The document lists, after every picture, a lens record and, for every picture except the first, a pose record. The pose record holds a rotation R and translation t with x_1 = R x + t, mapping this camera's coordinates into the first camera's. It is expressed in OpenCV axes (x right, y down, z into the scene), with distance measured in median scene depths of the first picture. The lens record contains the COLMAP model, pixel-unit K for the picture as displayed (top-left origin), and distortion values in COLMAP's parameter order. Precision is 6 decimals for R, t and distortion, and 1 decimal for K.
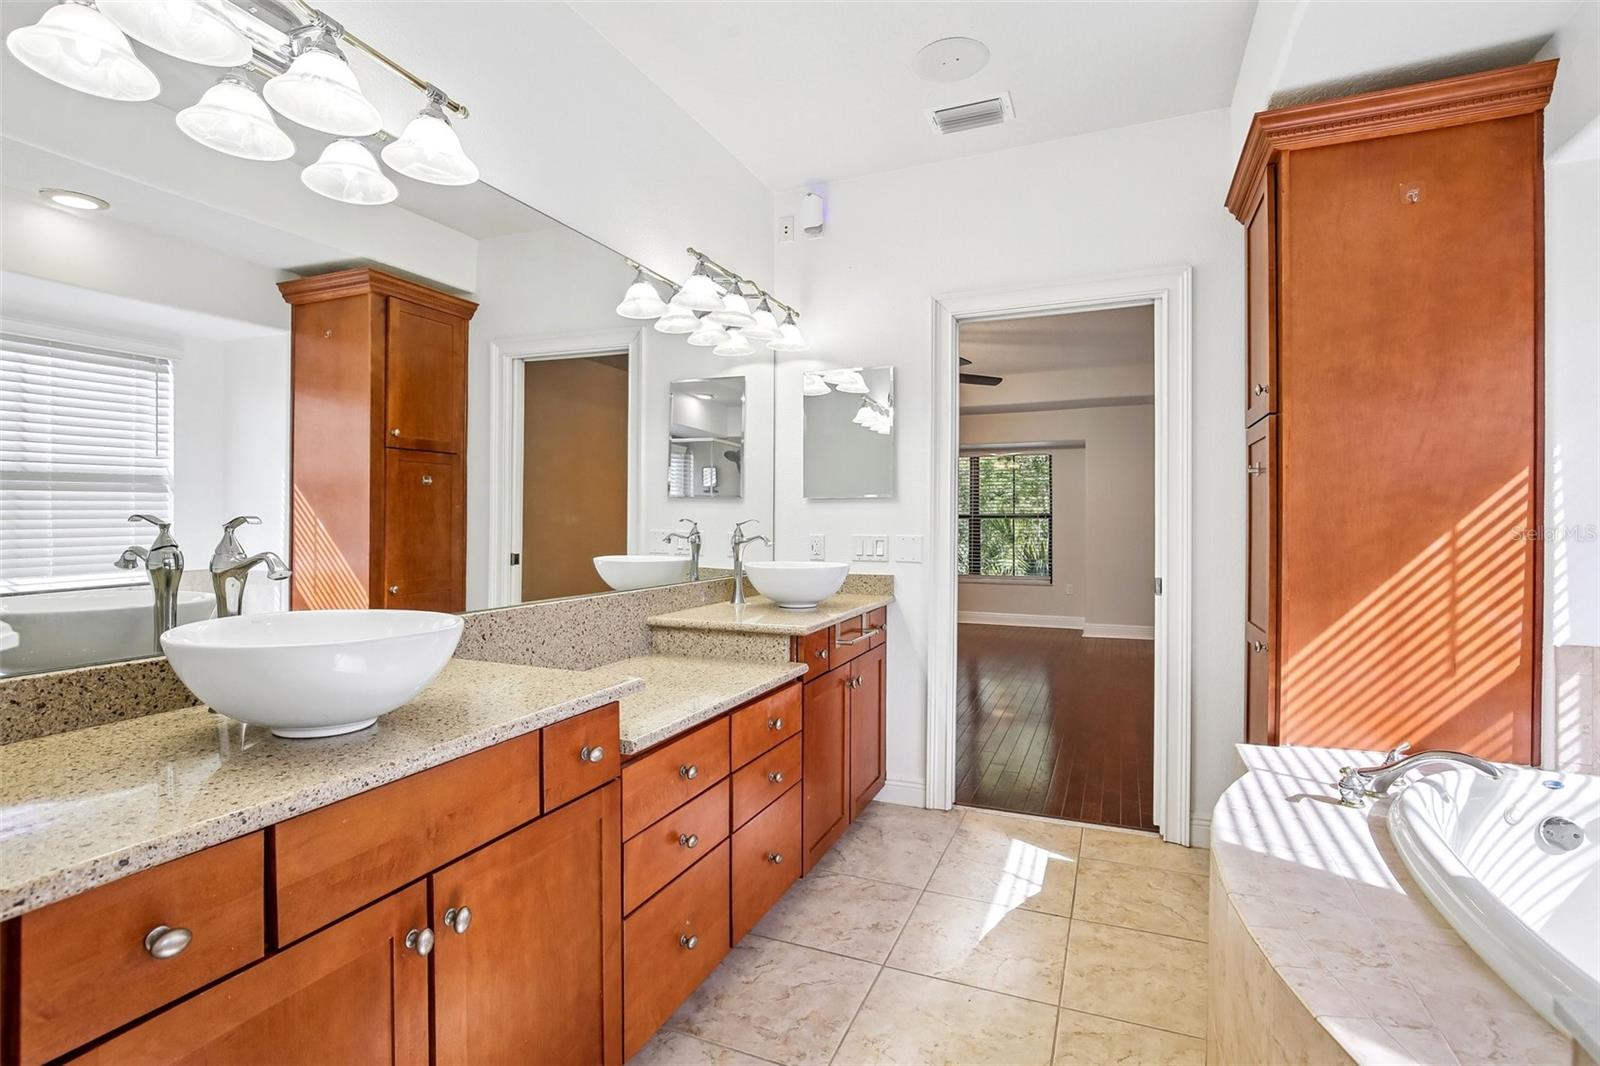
lens RADIAL K [[738.2, 0, 800.0], [0, 738.2, 533.0], [0, 0, 1]] dist [-0.020170, 0.000398]
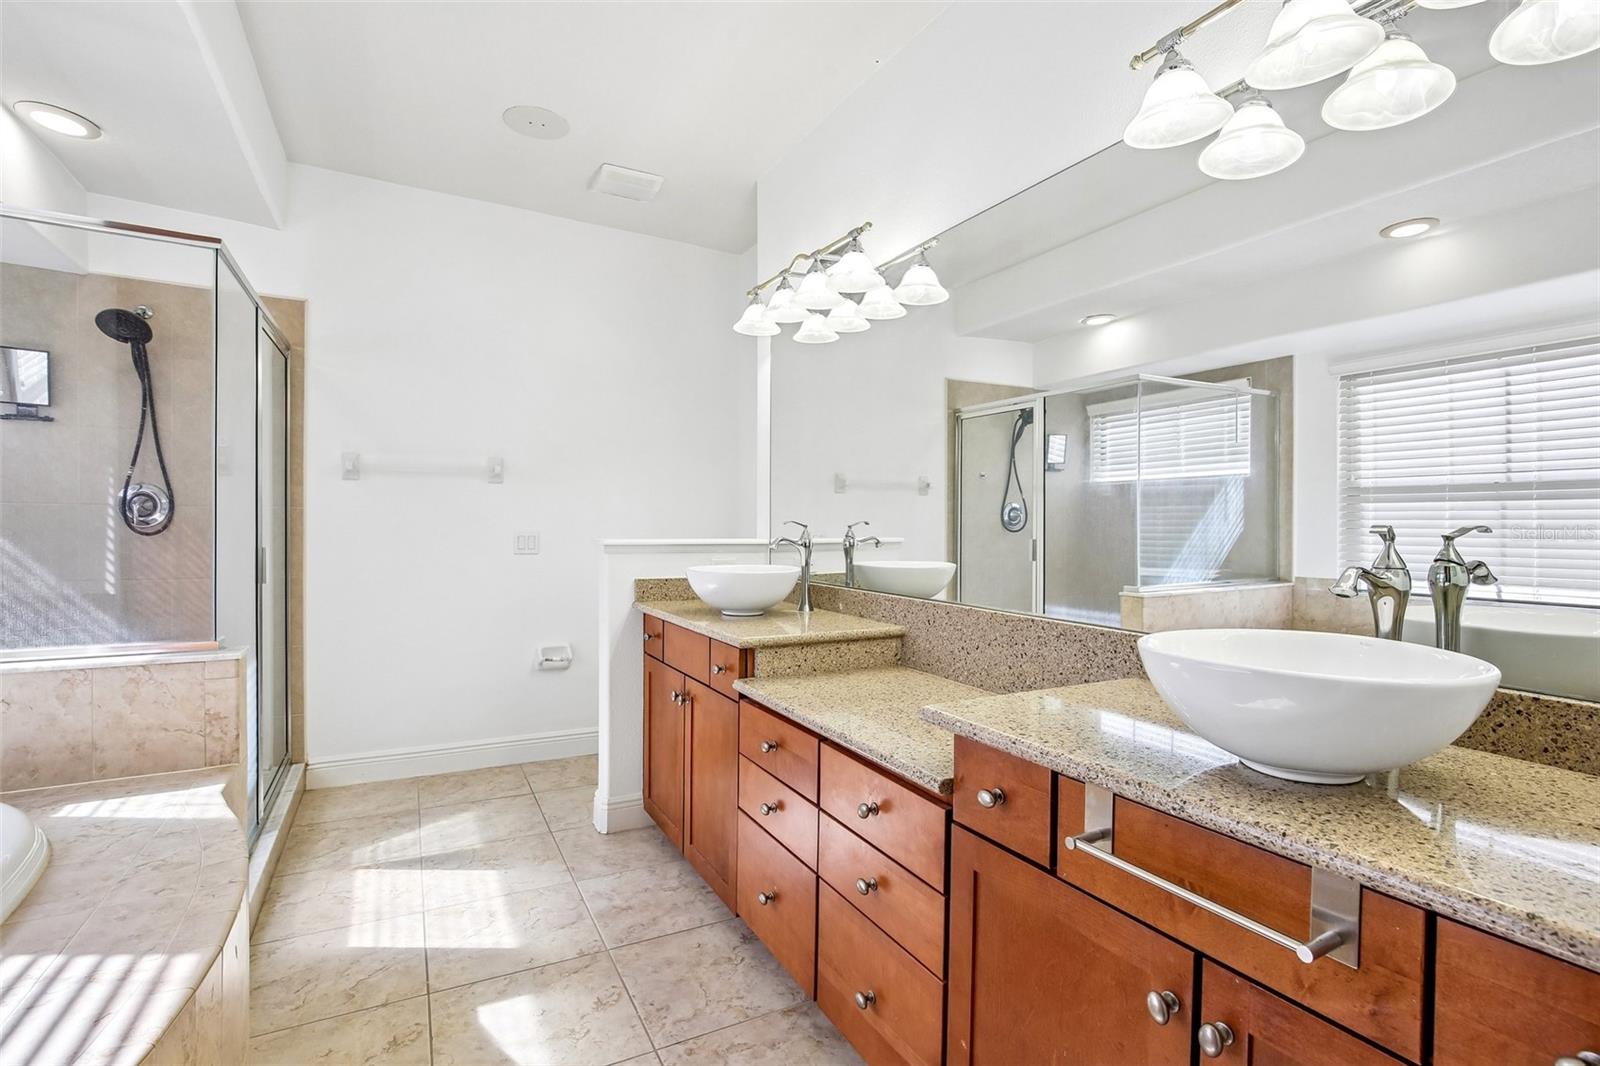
lens RADIAL K [[738.2, 0, 800.0], [0, 738.2, 533.0], [0, 0, 1]] dist [-0.020170, 0.000398]
pose [[-0.619147, -0.000776, -0.785274, 0.689982], [-0.020977, 0.999659, 0.015552, -0.018682], [0.784995, 0.026102, -0.618953, 1.699840]]
